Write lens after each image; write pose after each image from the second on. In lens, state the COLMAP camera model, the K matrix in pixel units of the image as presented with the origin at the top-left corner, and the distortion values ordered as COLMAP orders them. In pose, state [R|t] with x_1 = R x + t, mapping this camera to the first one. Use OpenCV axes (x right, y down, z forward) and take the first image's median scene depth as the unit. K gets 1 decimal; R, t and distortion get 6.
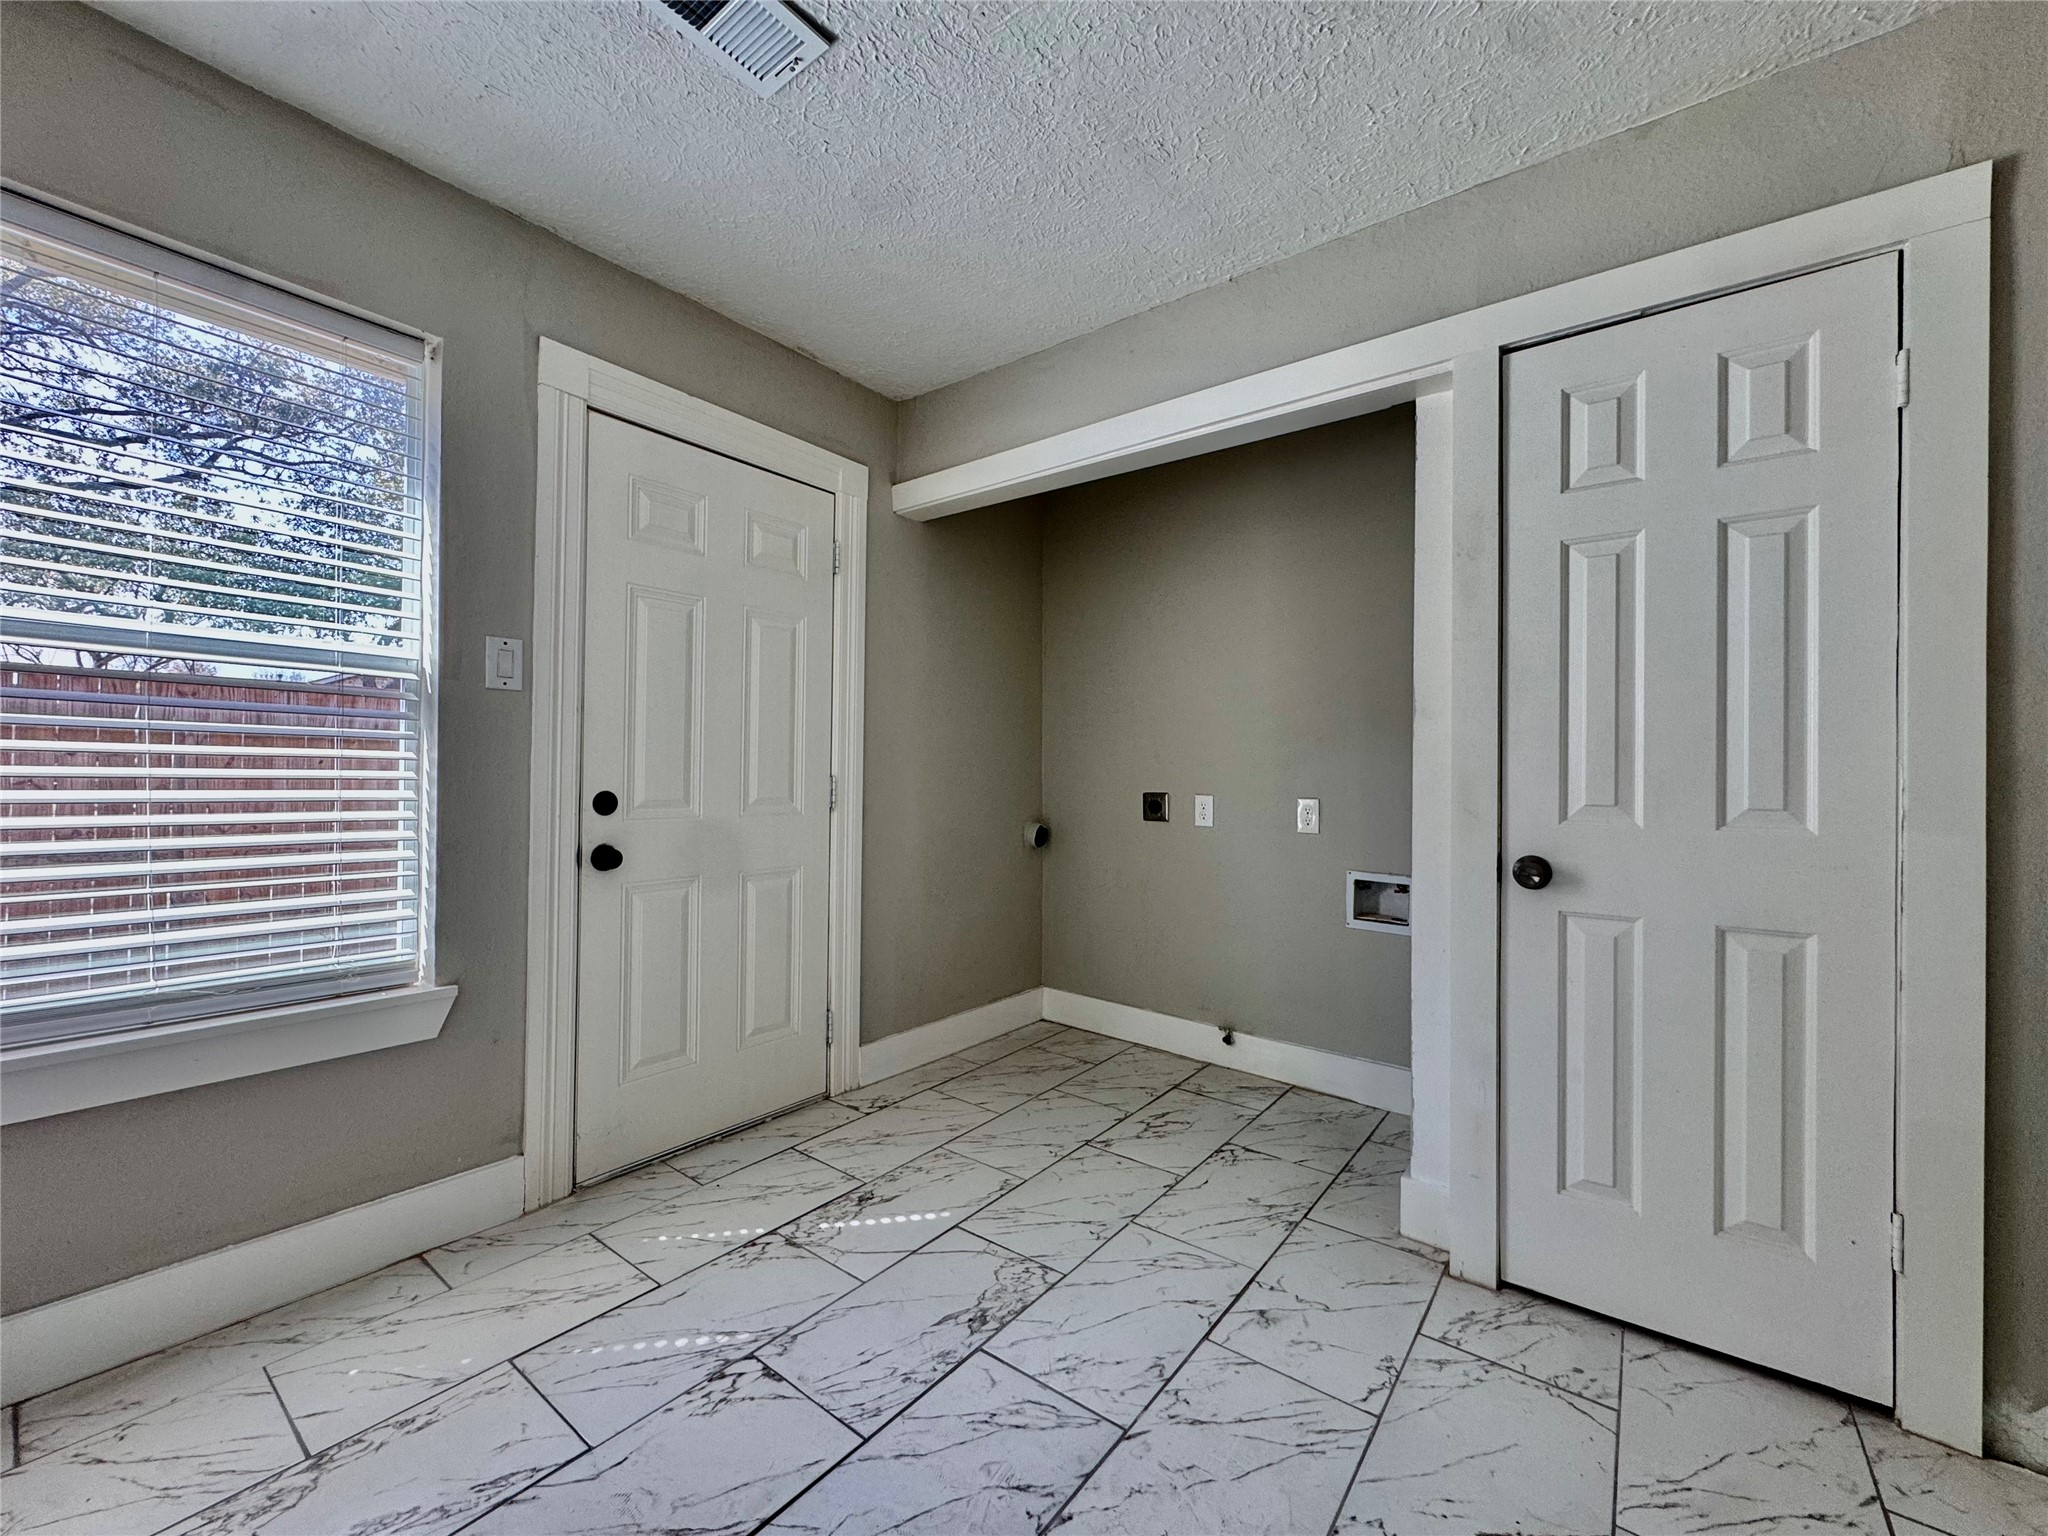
lens RADIAL K [[816.8, 0, 1027.2], [0, 816.8, 762.9], [0, 0, 1]] dist [-0.003821, -0.000448]
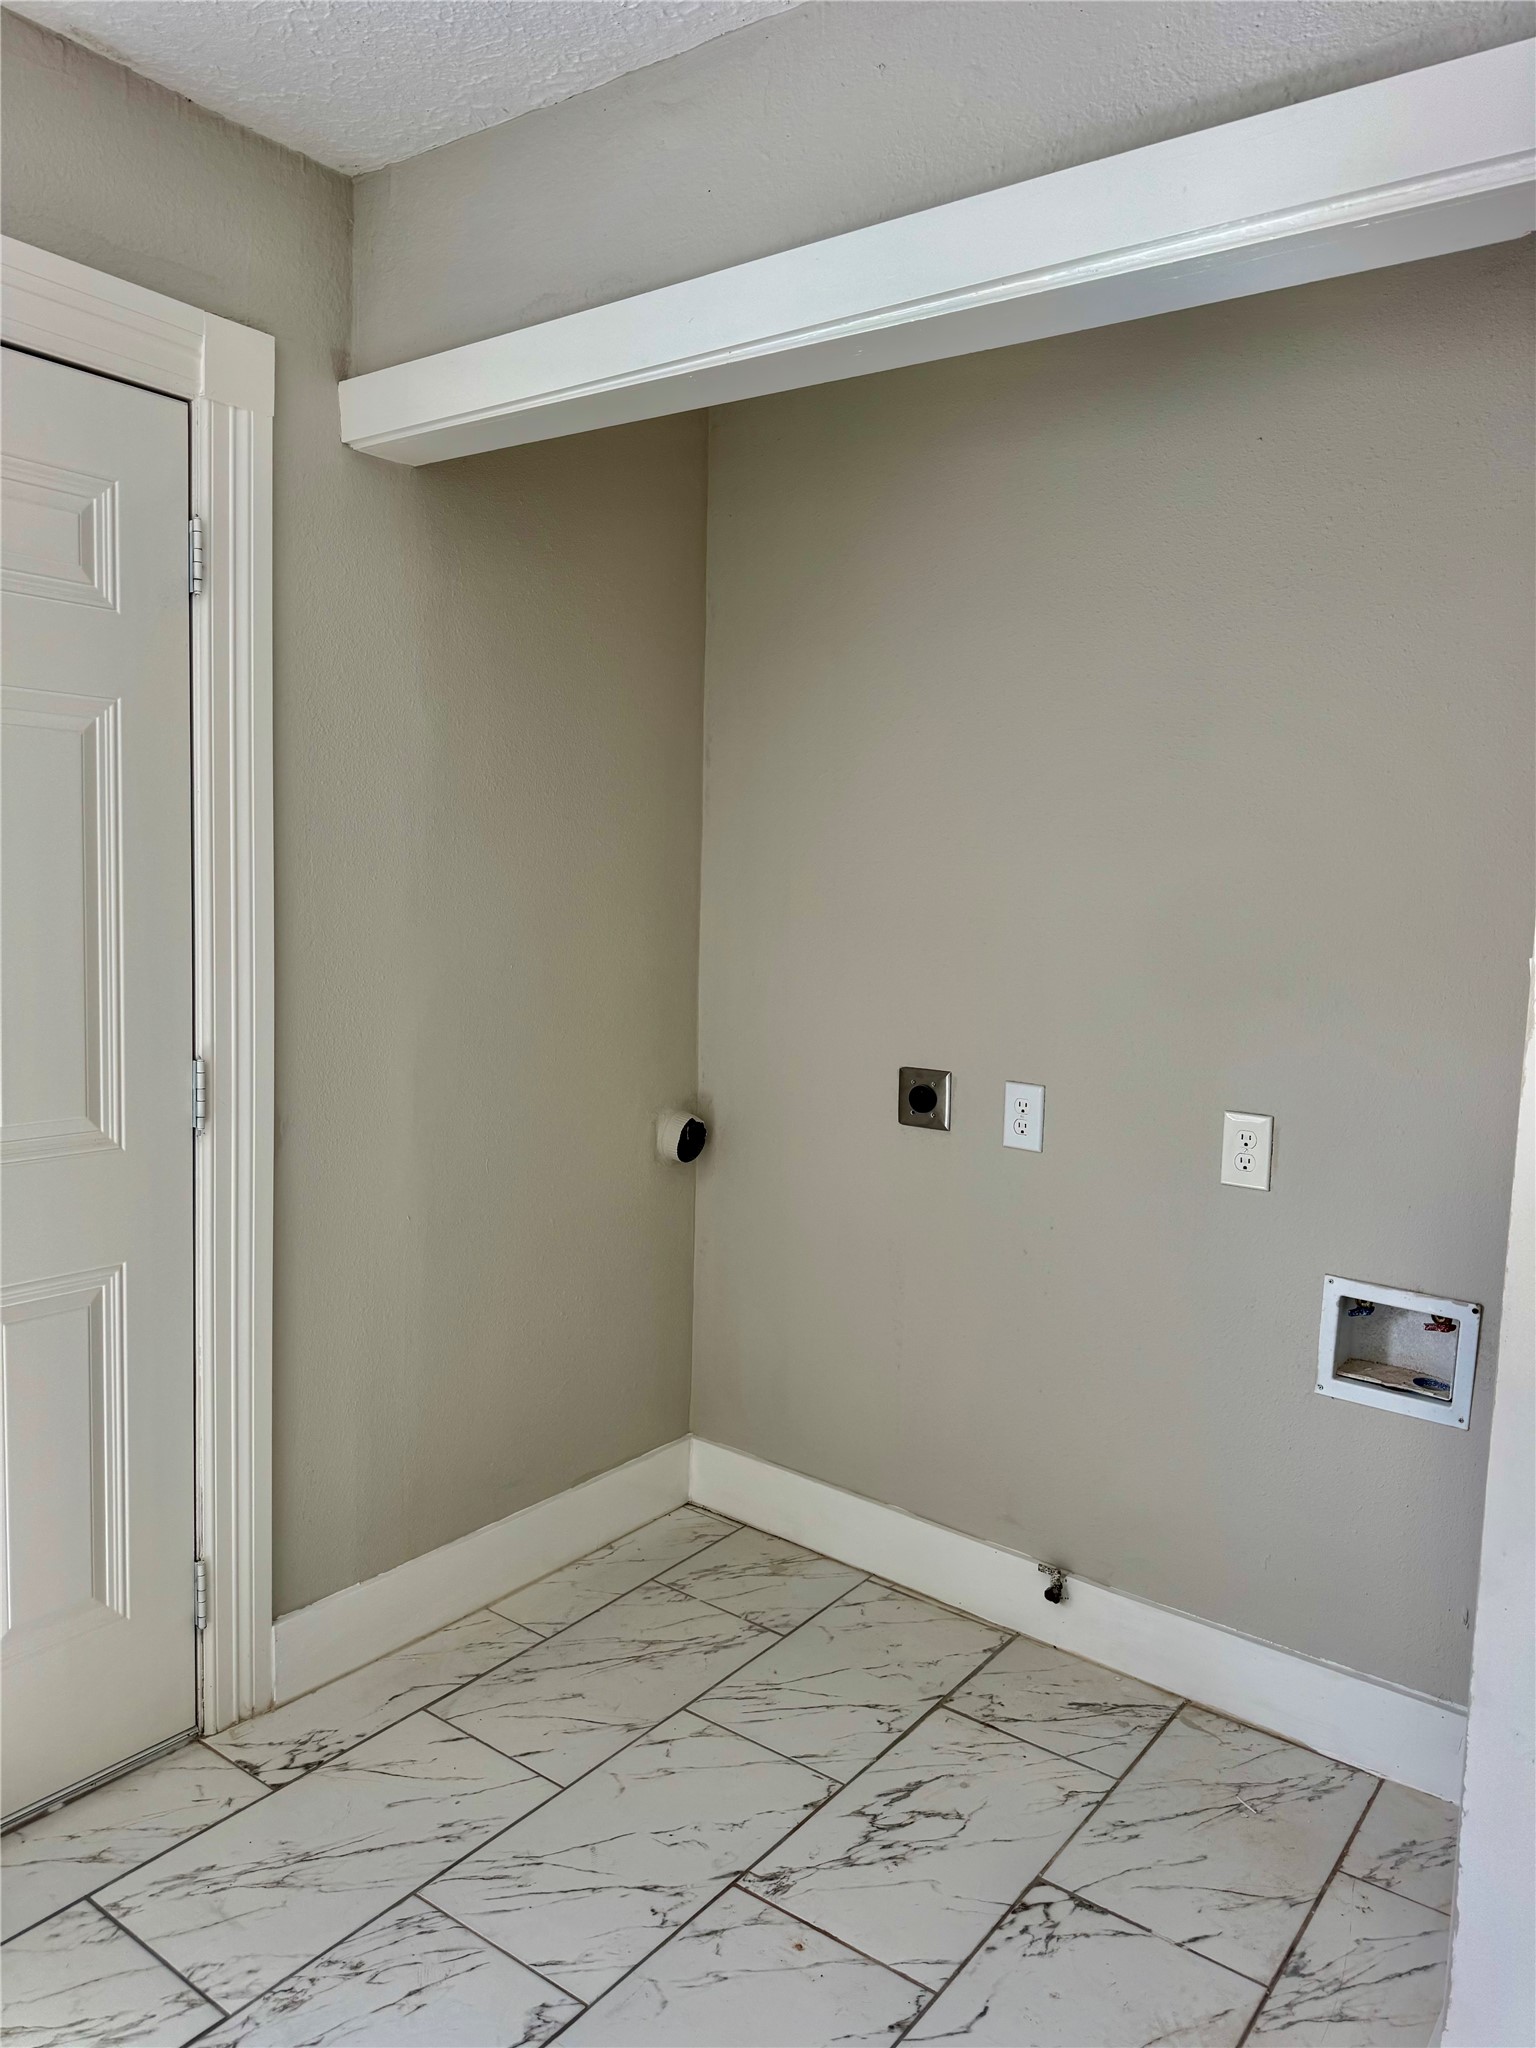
lens RADIAL K [[1450.0, 0, 763.7], [0, 1450.0, 1020.7], [0, 0, 1]] dist [0.010504, -0.019880]
pose [[0.999664, 0.018521, 0.018117, 0.055482], [-0.020325, 0.994255, 0.105092, -0.090564], [-0.016067, -0.105425, 0.994297, 0.198316]]
